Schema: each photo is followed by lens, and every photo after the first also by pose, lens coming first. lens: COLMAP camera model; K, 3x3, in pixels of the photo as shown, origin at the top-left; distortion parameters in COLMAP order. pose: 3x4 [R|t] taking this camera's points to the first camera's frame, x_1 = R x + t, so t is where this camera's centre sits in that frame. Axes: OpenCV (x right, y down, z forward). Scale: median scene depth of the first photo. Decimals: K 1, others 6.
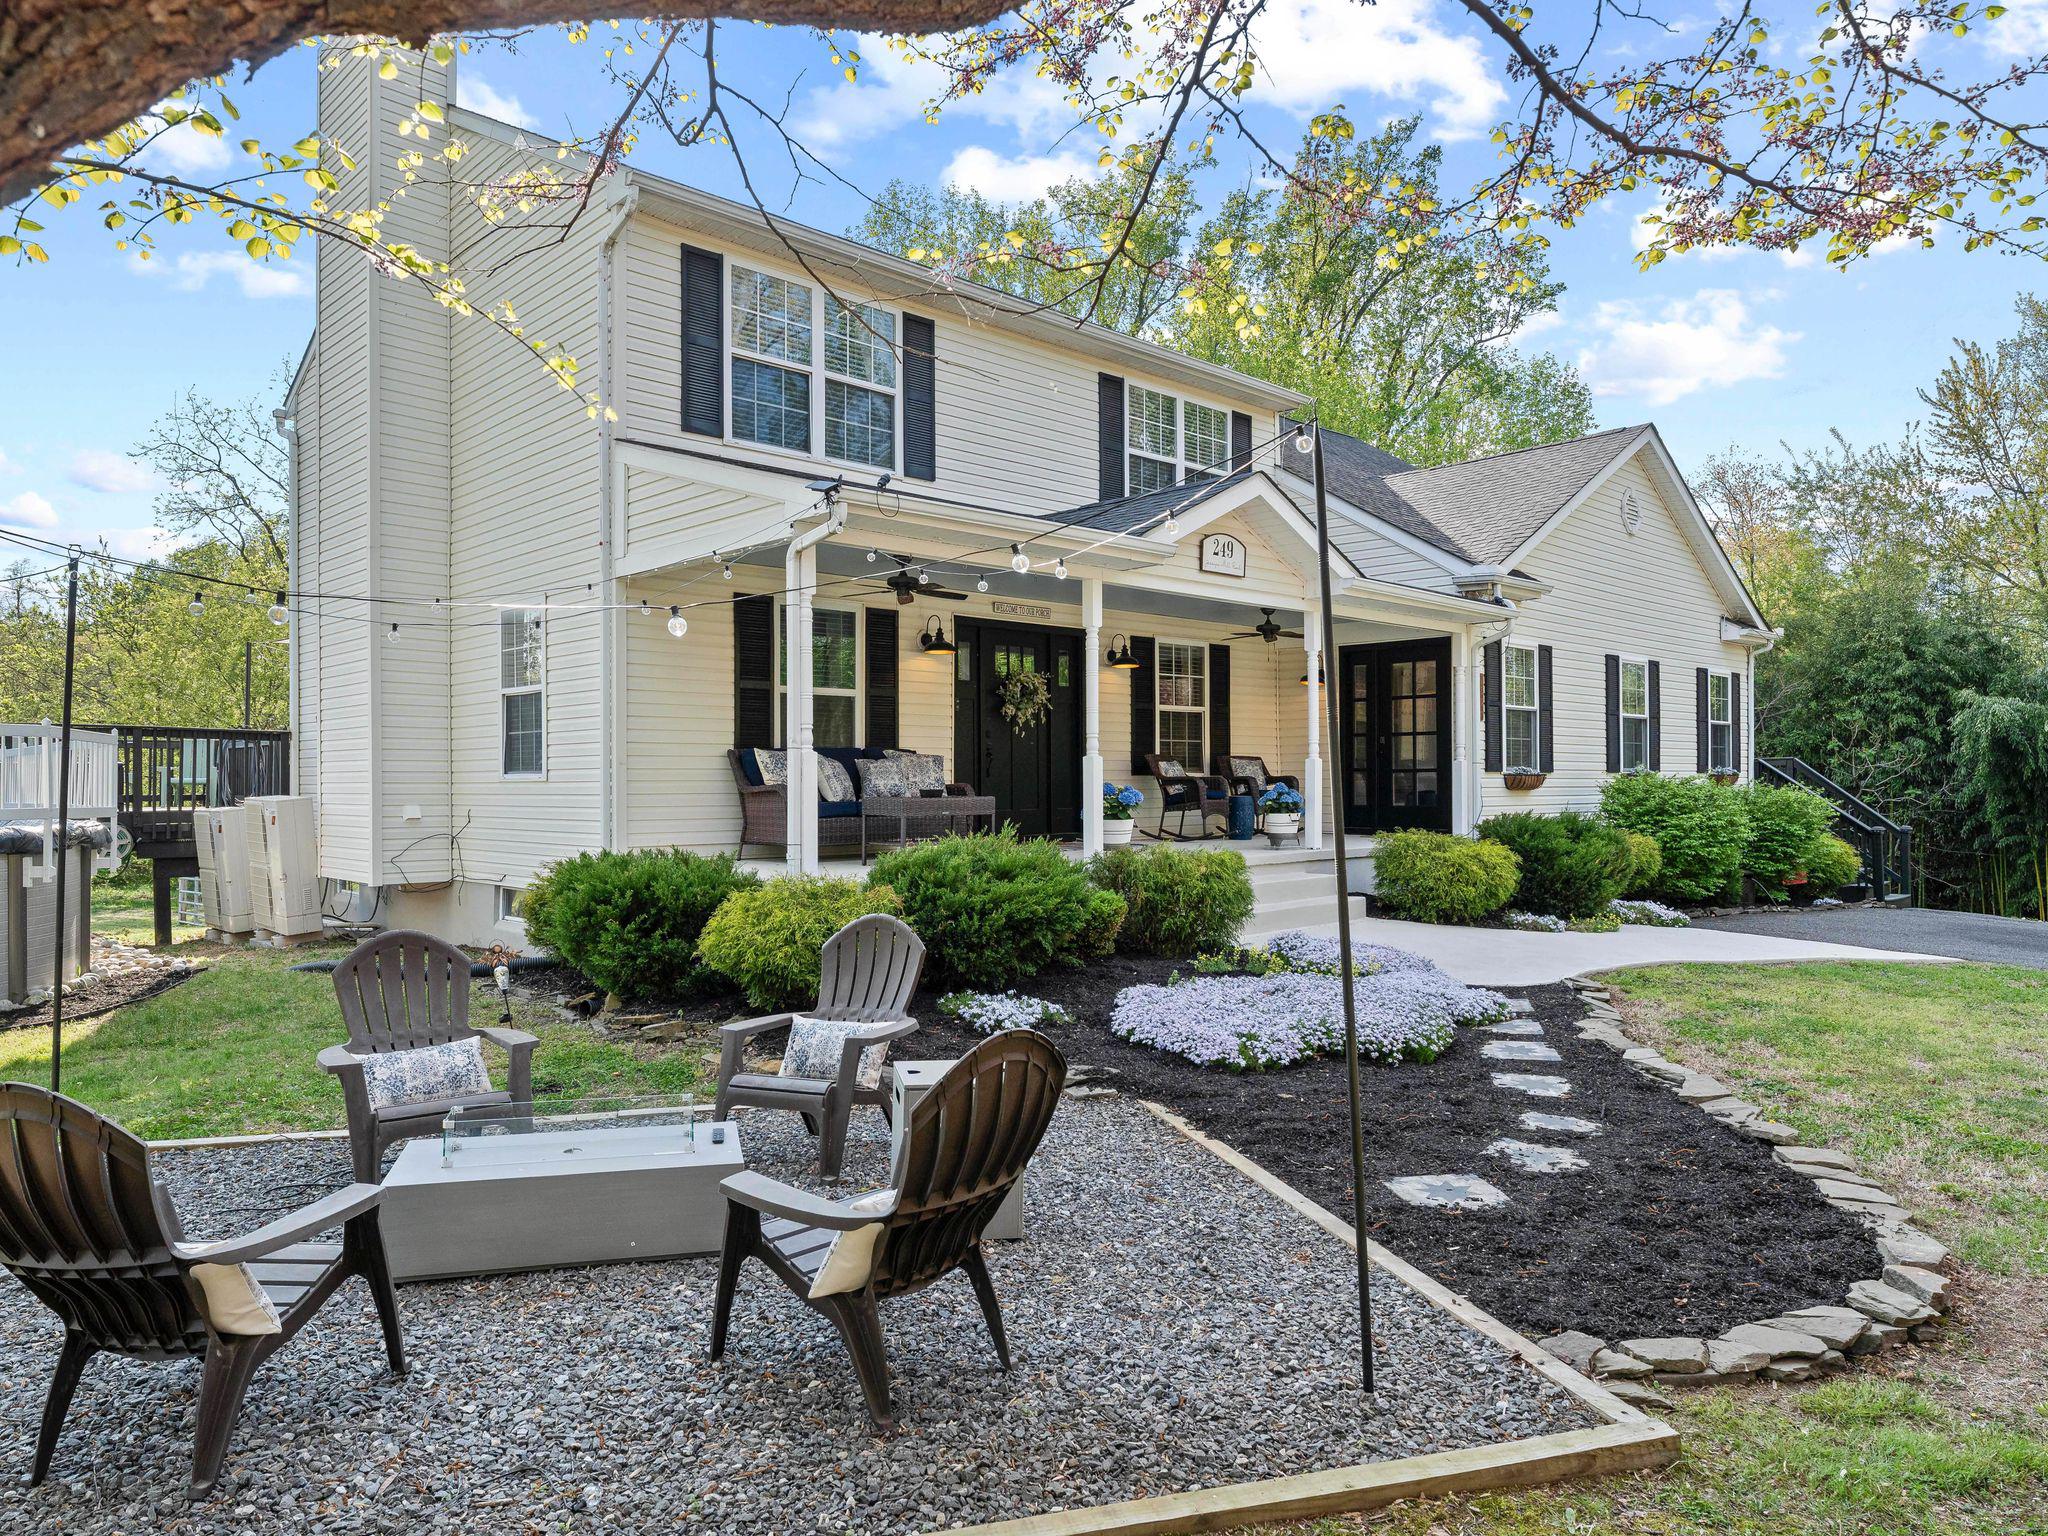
lens RADIAL K [[1338.0, 0, 1024.0], [0, 1338.0, 768.0], [0, 0, 1]] dist [-0.028402, -0.001794]
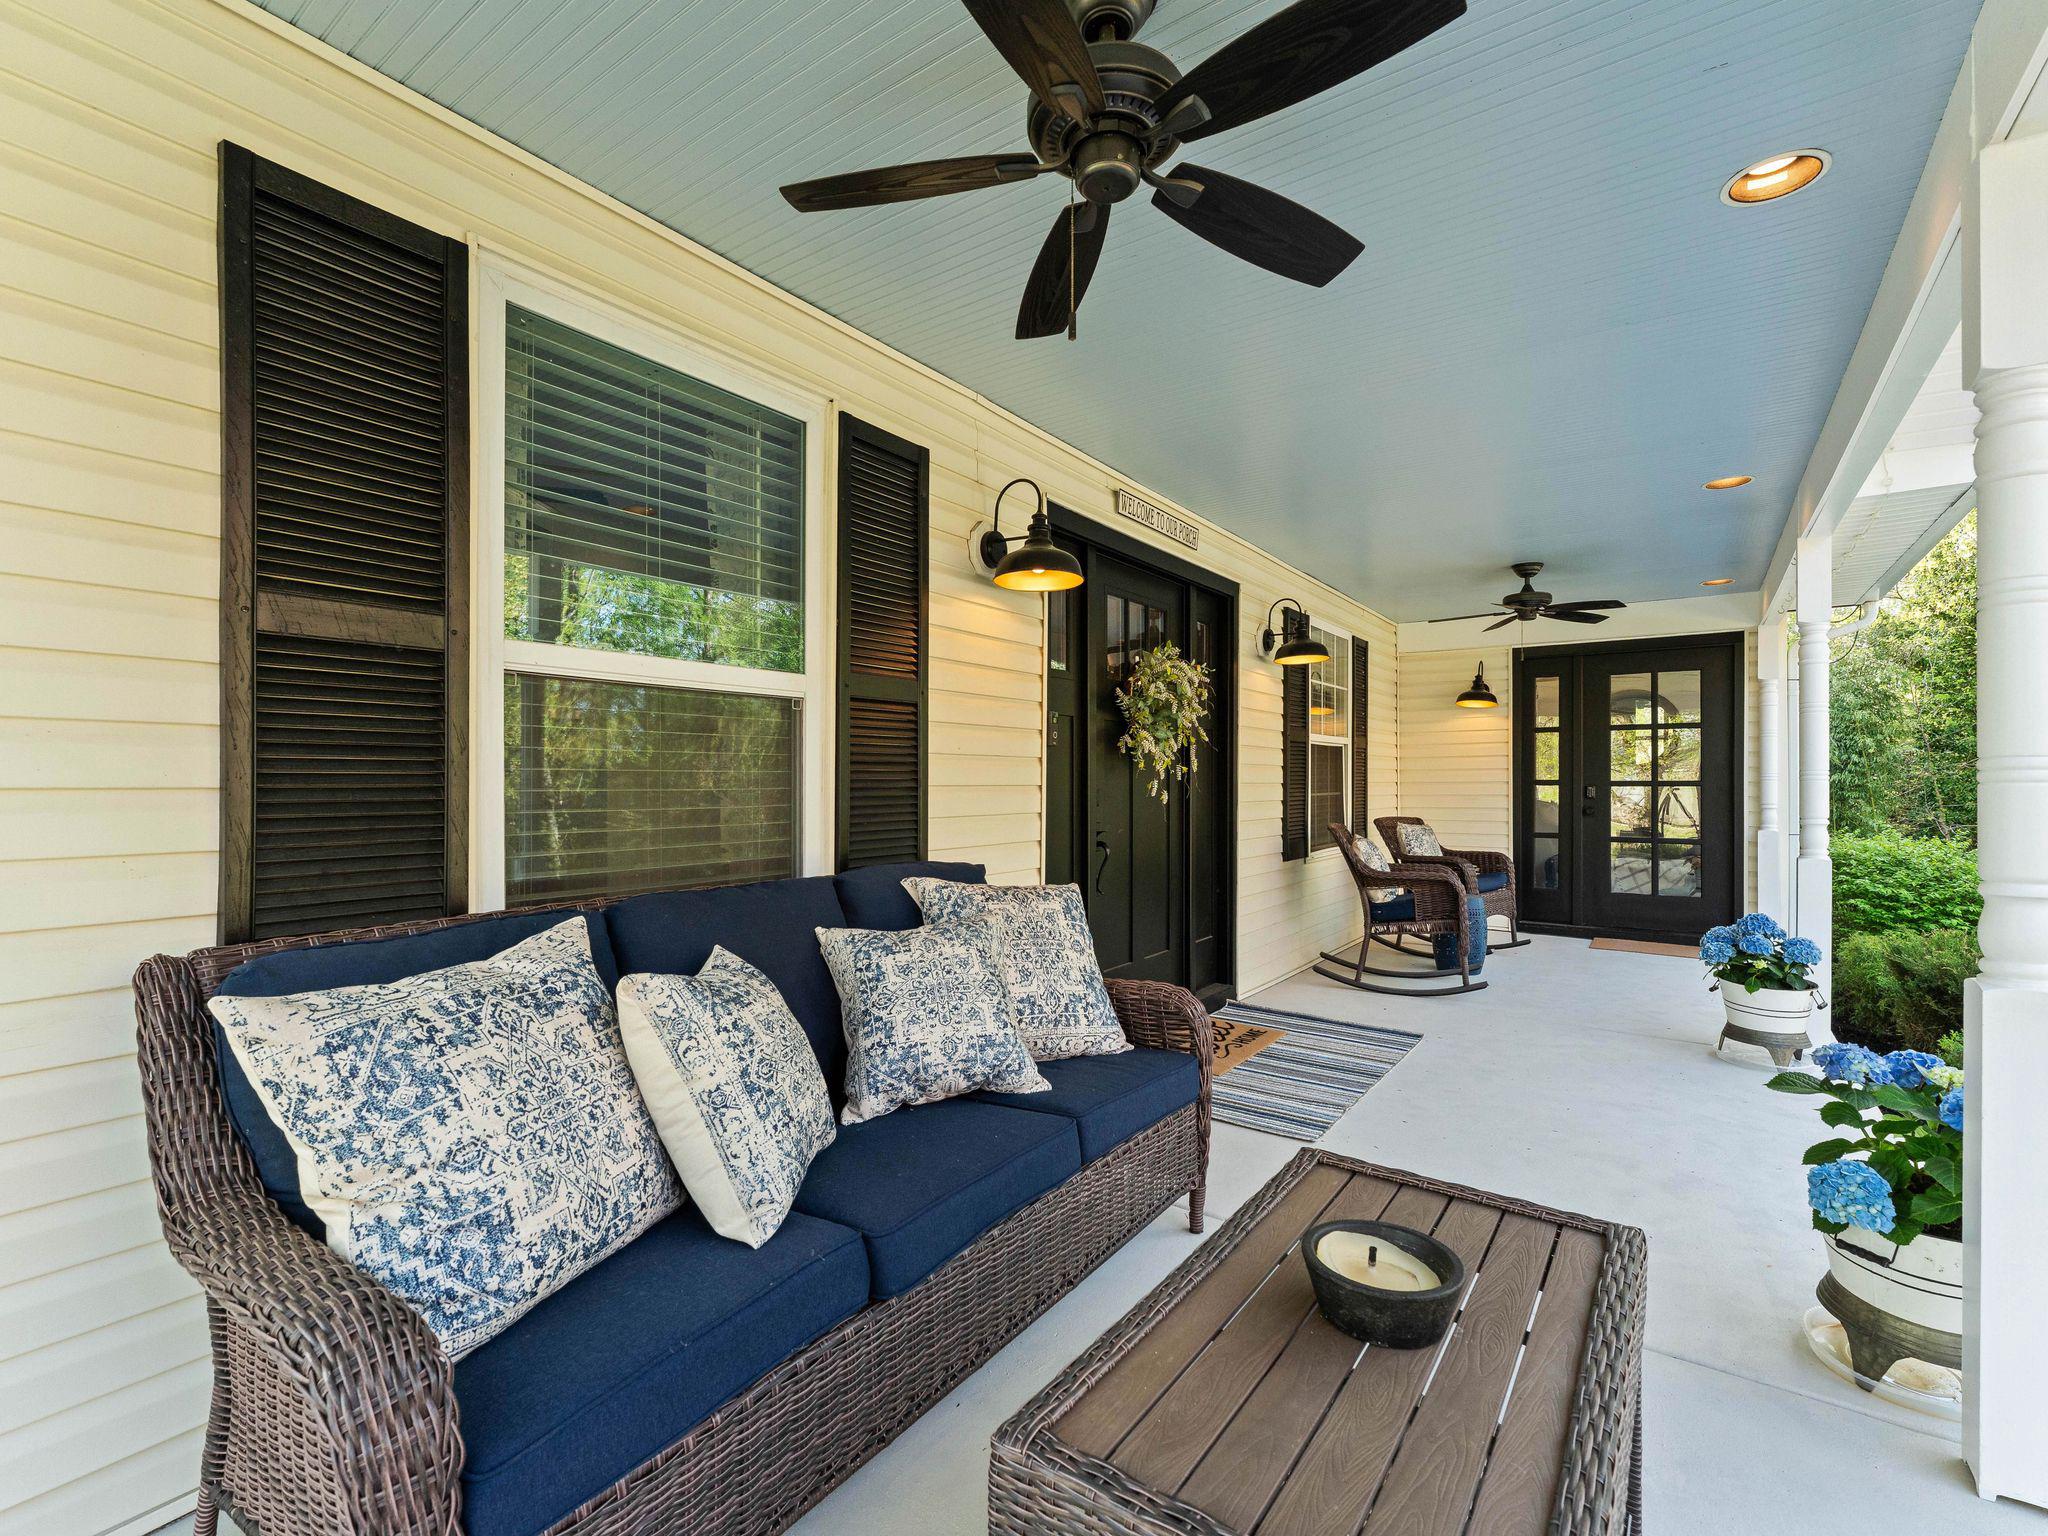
lens RADIAL K [[930.3, 0, 1024.5], [0, 930.3, 755.8], [0, 0, 1]] dist [-0.000019, -0.000069]
pose [[0.980004, 0.012140, 0.198605, -0.109483], [-0.009511, 0.999854, -0.014184, -0.034963], [-0.198748, 0.012012, 0.979977, 0.722943]]
